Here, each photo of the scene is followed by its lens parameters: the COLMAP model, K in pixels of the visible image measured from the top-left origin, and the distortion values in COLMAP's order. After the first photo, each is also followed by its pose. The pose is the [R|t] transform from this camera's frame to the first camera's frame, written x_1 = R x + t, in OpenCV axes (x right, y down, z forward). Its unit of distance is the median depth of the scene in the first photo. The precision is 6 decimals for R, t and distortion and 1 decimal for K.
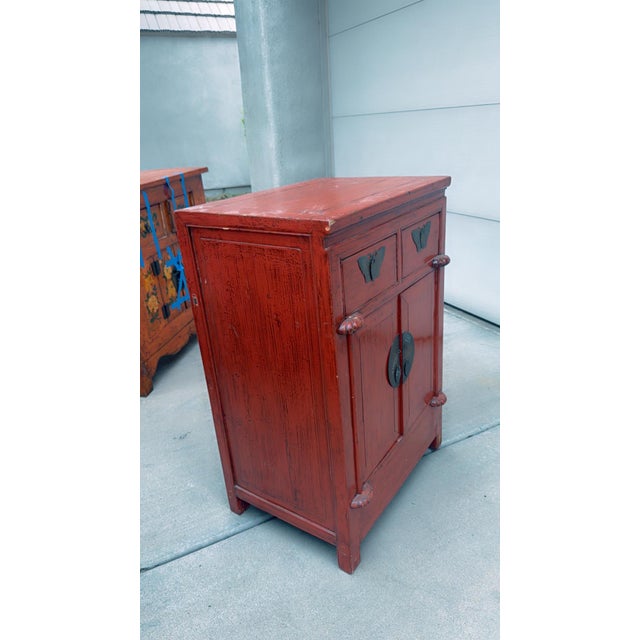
lens RADIAL K [[481.9, 0, 318.4], [0, 481.9, 318.8], [0, 0, 1]] dist [0.035512, -0.058026]
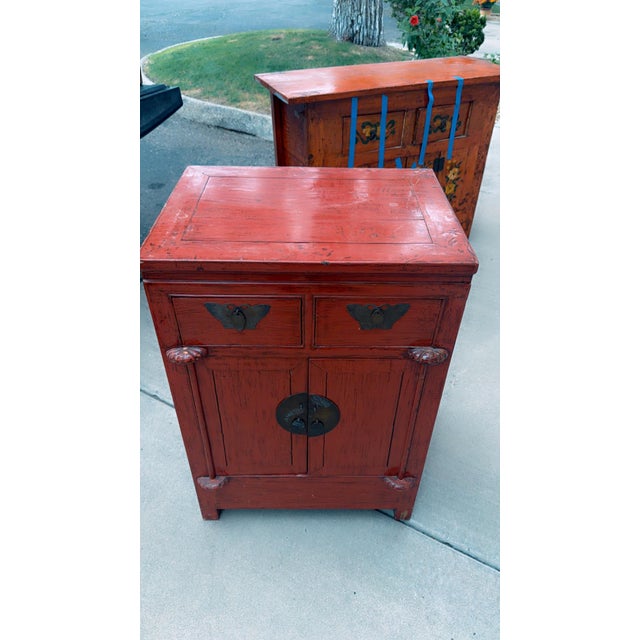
lens RADIAL K [[481.9, 0, 320.2], [0, 481.9, 321.8], [0, 0, 1]] dist [0.035512, -0.058026]
pose [[0.569775, 0.580075, -0.582125, 0.477942], [-0.365703, 0.813322, 0.452514, -0.370693], [0.735947, -0.044946, 0.675546, 0.335048]]
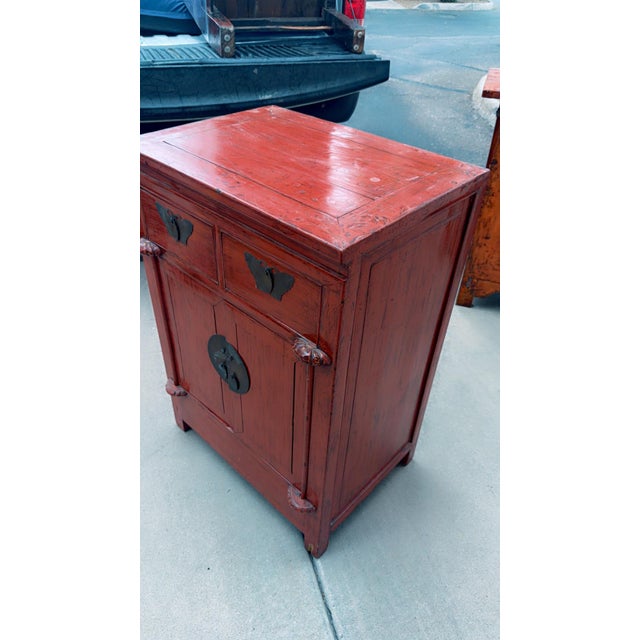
lens RADIAL K [[481.9, 0, 308.4], [0, 481.9, 313.7], [0, 0, 1]] dist [0.035512, -0.058026]
pose [[-0.157077, 0.654485, -0.739579, 0.575295], [-0.390753, 0.646575, 0.655173, -0.470303], [0.906994, 0.391905, 0.154180, 0.761992]]
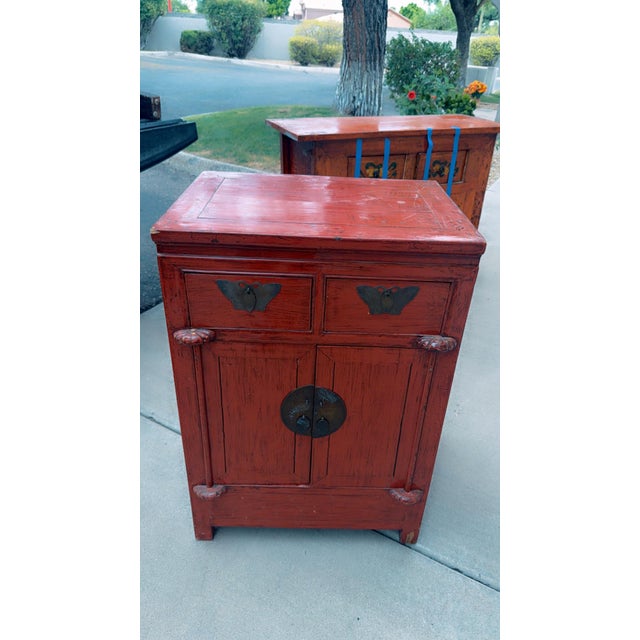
lens RADIAL K [[481.9, 0, 325.8], [0, 481.9, 318.7], [0, 0, 1]] dist [0.035512, -0.058026]
pose [[0.570165, 0.499354, -0.652347, 0.527815], [-0.391745, 0.863230, 0.318386, -0.273828], [0.722113, 0.074021, 0.687803, 0.323106]]
